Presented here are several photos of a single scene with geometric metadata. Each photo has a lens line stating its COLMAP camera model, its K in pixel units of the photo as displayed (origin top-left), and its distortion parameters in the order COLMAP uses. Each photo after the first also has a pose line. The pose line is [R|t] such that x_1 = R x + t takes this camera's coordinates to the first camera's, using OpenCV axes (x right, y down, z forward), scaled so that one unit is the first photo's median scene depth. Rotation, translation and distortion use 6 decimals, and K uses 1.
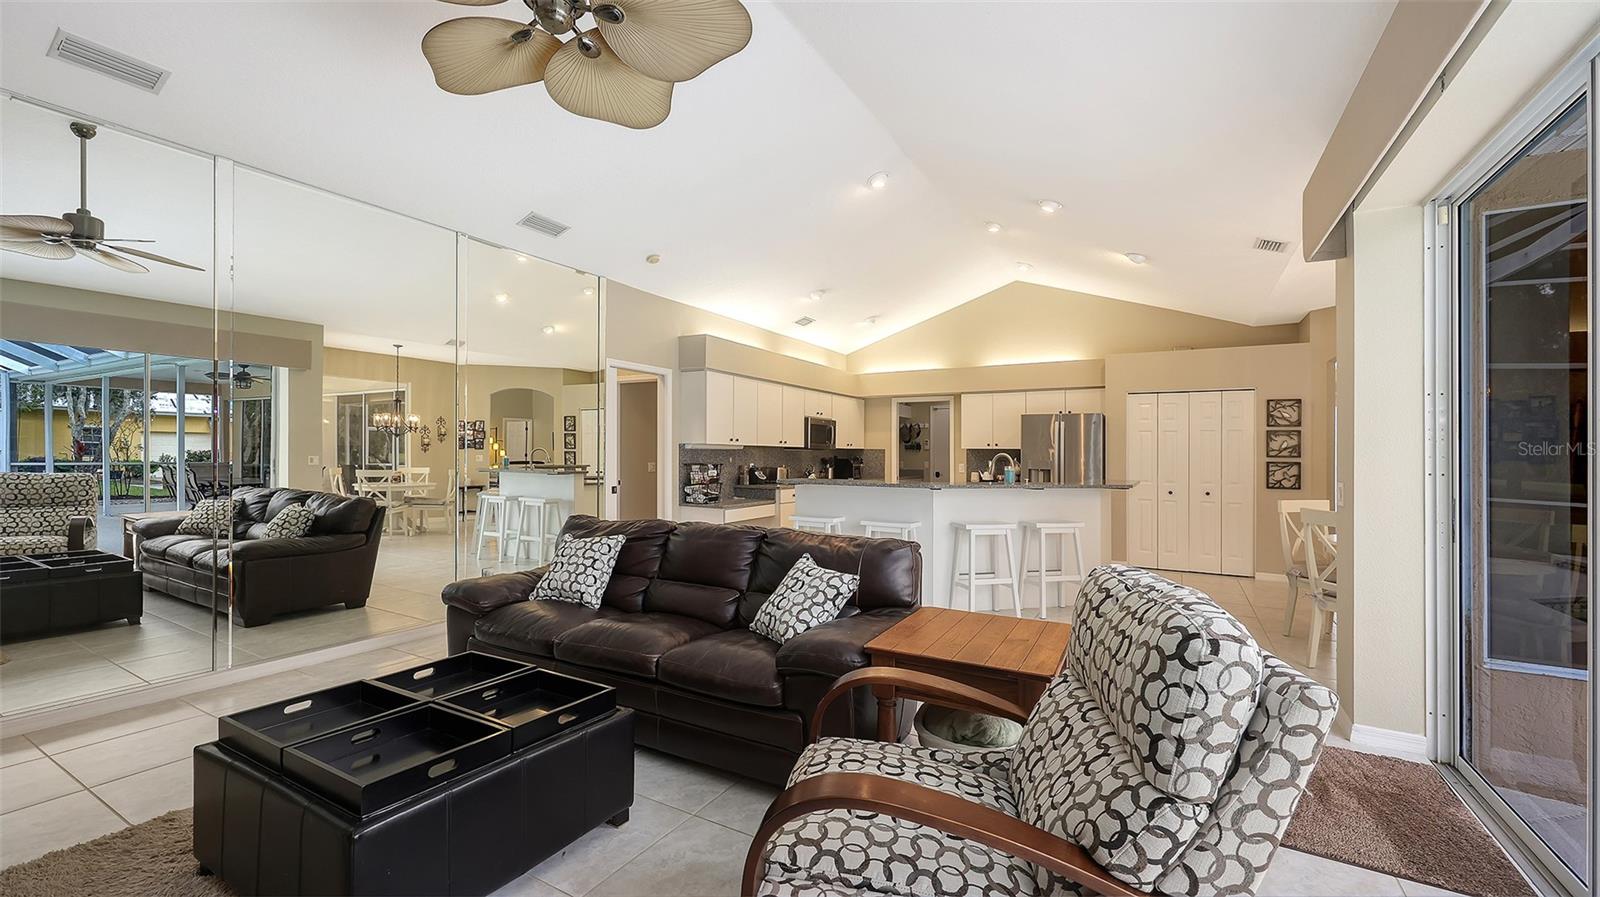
lens RADIAL K [[652.3, 0, 801.7], [0, 652.3, 455.1], [0, 0, 1]] dist [-0.001700, 0.001140]
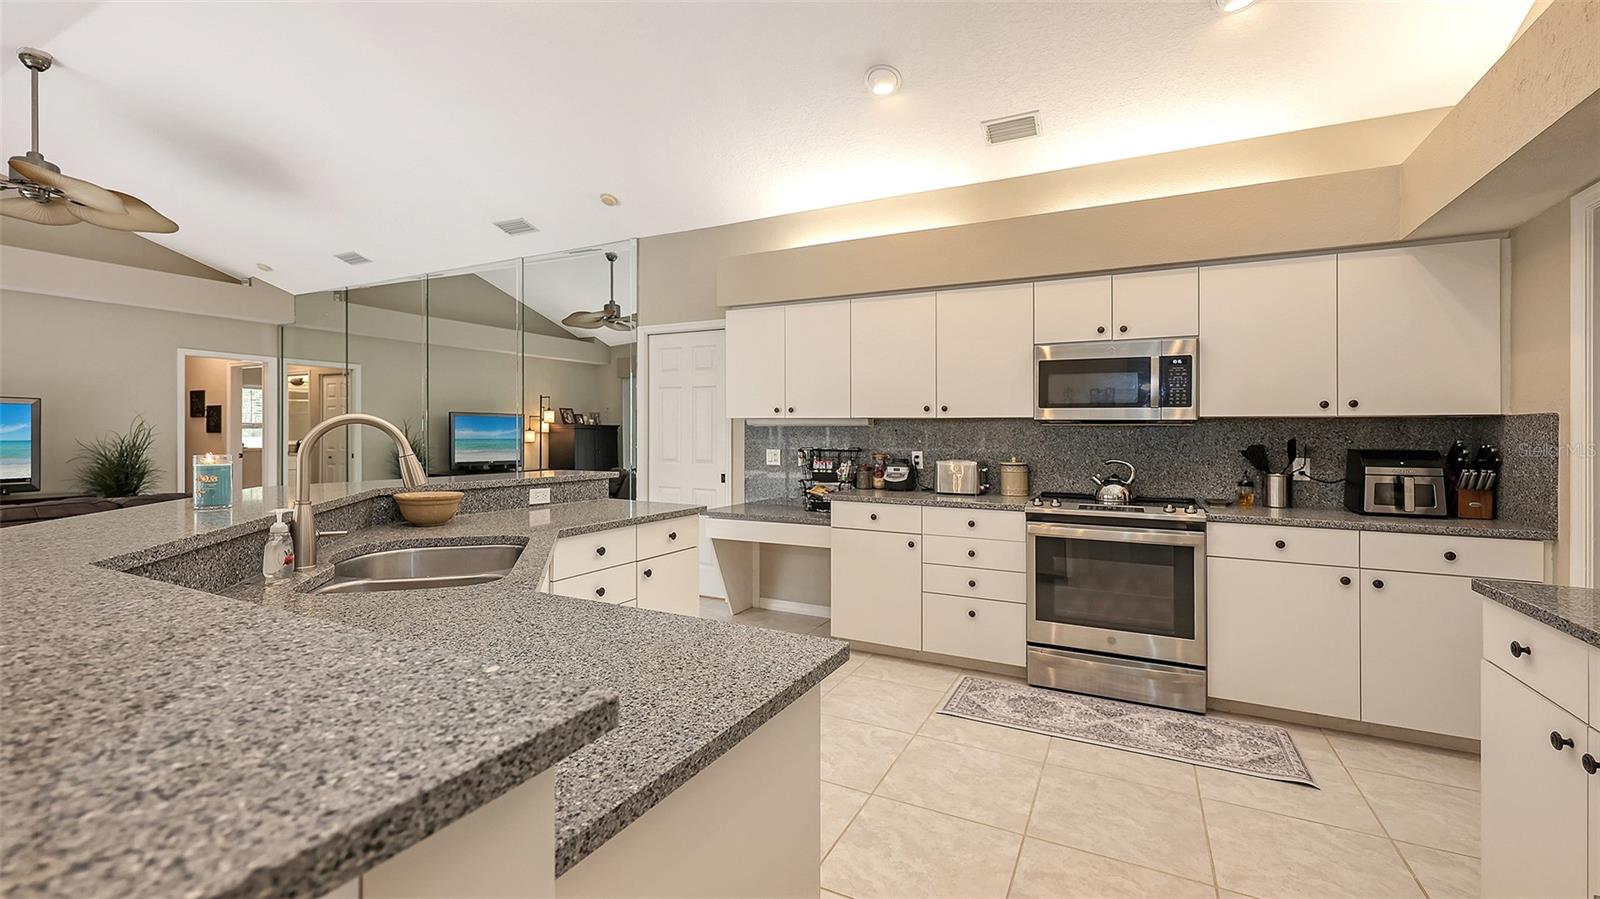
lens RADIAL K [[652.3, 0, 802.4], [0, 652.3, 441.0], [0, 0, 1]] dist [-0.001700, 0.001140]
pose [[0.057429, -0.002739, -0.998346, 0.454908], [-0.008696, 0.999957, -0.003244, 0.007365], [0.998312, 0.008868, 0.057403, 0.898105]]
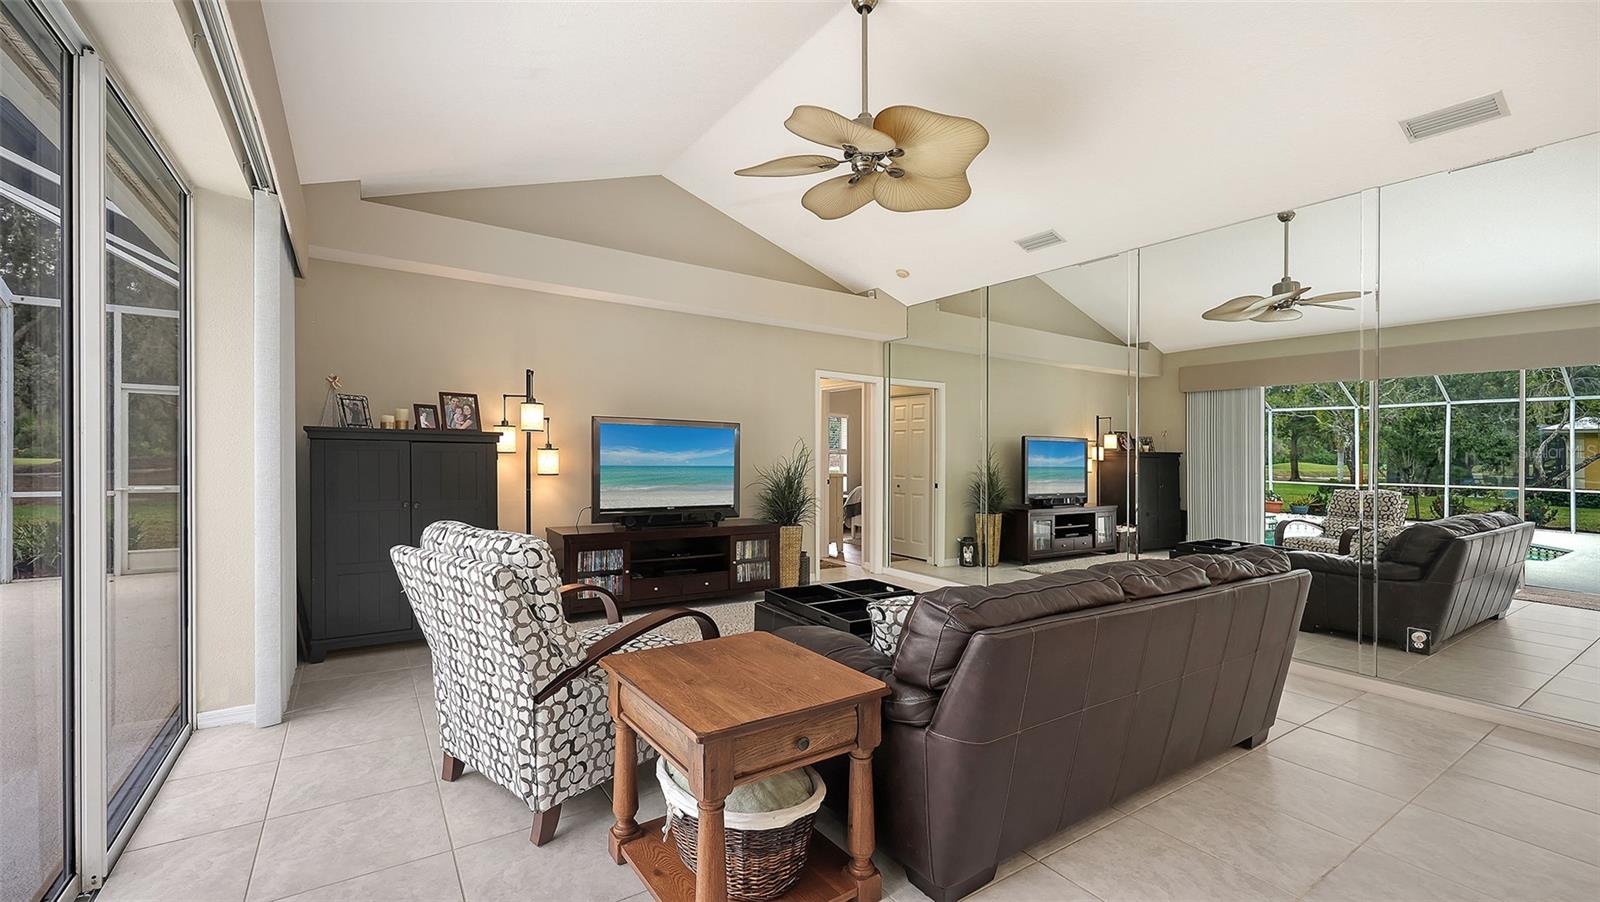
lens RADIAL K [[652.3, 0, 789.4], [0, 652.3, 458.0], [0, 0, 1]] dist [-0.001700, 0.001140]
pose [[-0.443497, -0.017126, -0.896112, 0.291011], [-0.026207, 0.999638, -0.006135, 0.005819], [0.895893, 0.020763, -0.443785, 0.444109]]
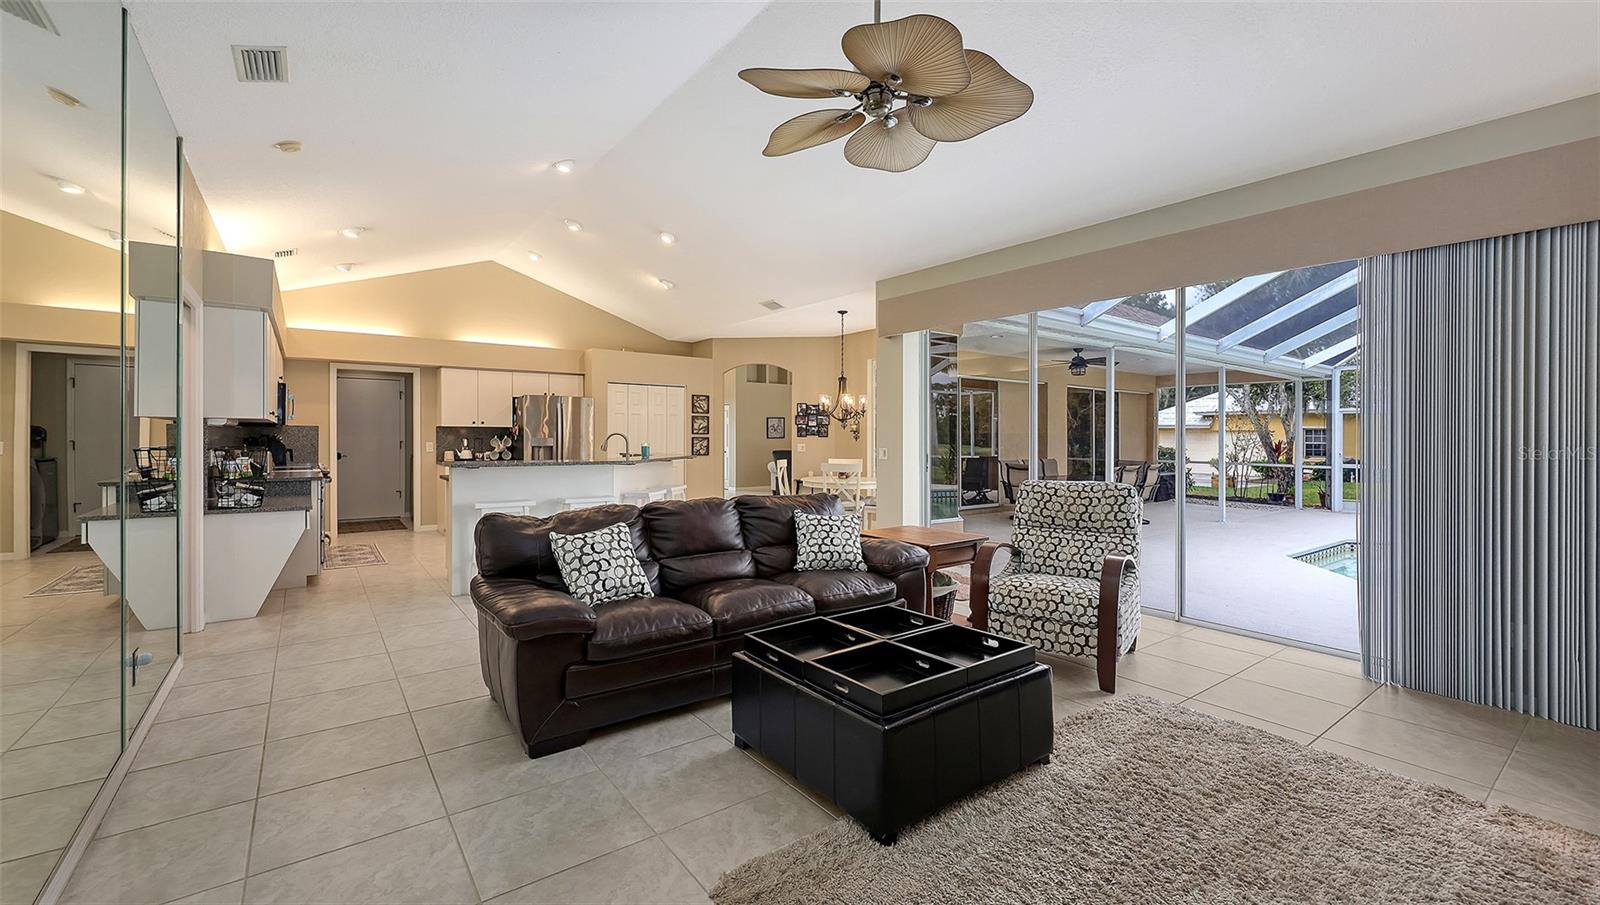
lens RADIAL K [[655.1, 0, 808.5], [0, 655.1, 434.6], [0, 0, 1]] dist [0.001624, -0.000850]
pose [[0.377557, -0.006123, 0.925966, -0.493193], [-0.000035, 0.999978, 0.006627, -0.004809], [-0.925986, -0.002535, 0.377548, 0.185102]]
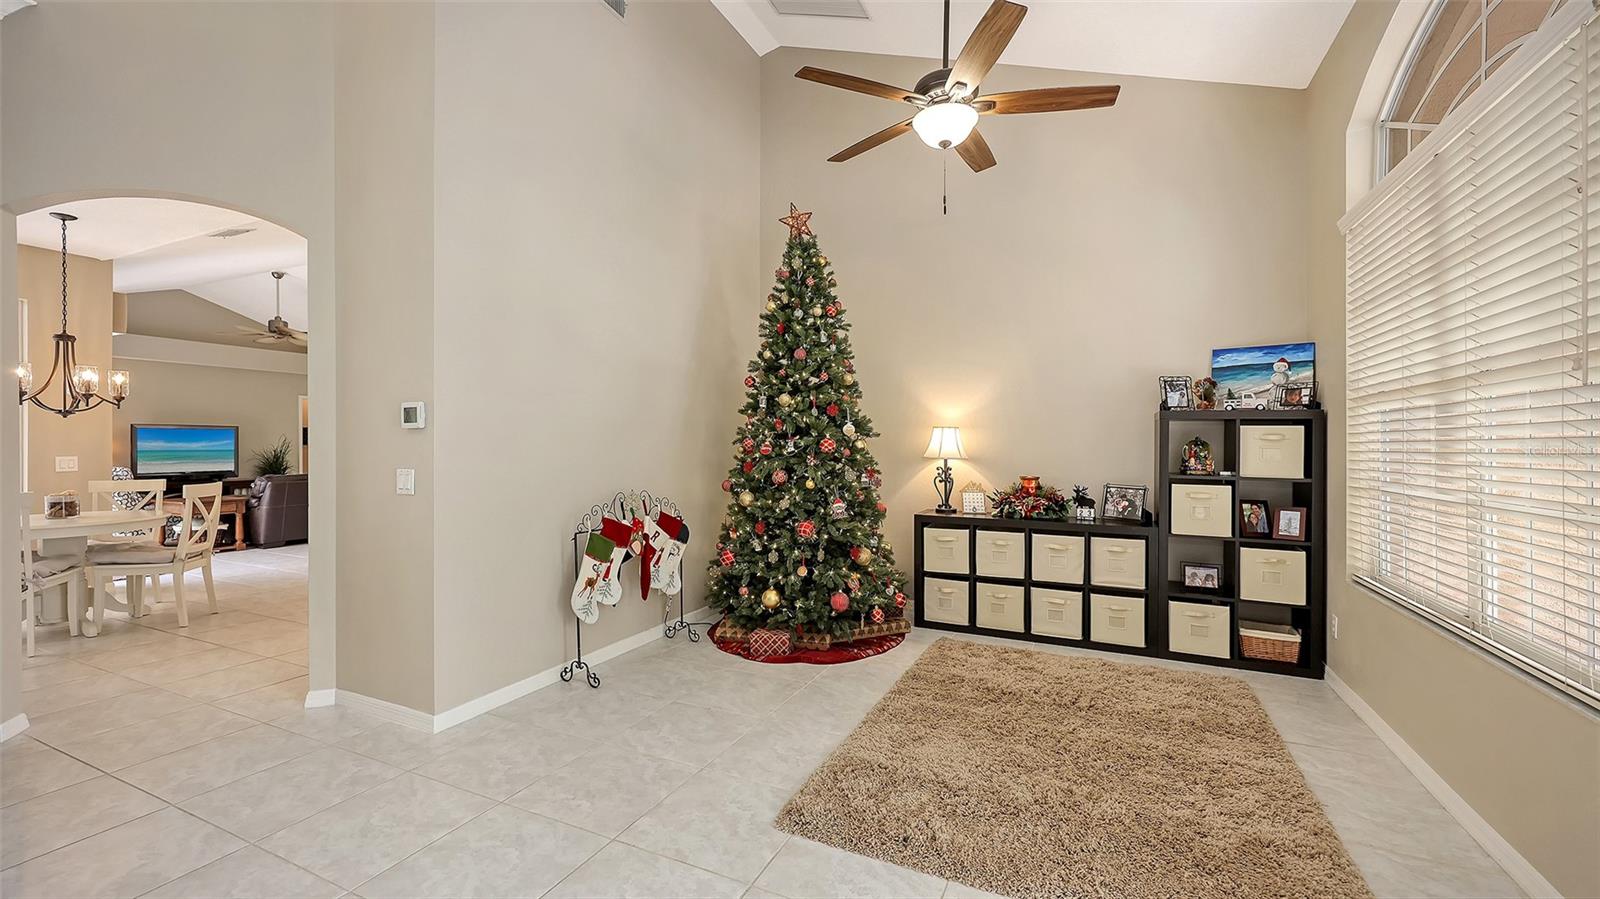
lens RADIAL K [[652.3, 0, 804.4], [0, 652.3, 448.4], [0, 0, 1]] dist [-0.001700, 0.001140]
pose [[0.089098, -0.005610, -0.996007, 1.137233], [-0.005273, 0.999967, -0.006104, 0.011592], [0.996009, 0.005796, 0.089066, 1.137787]]
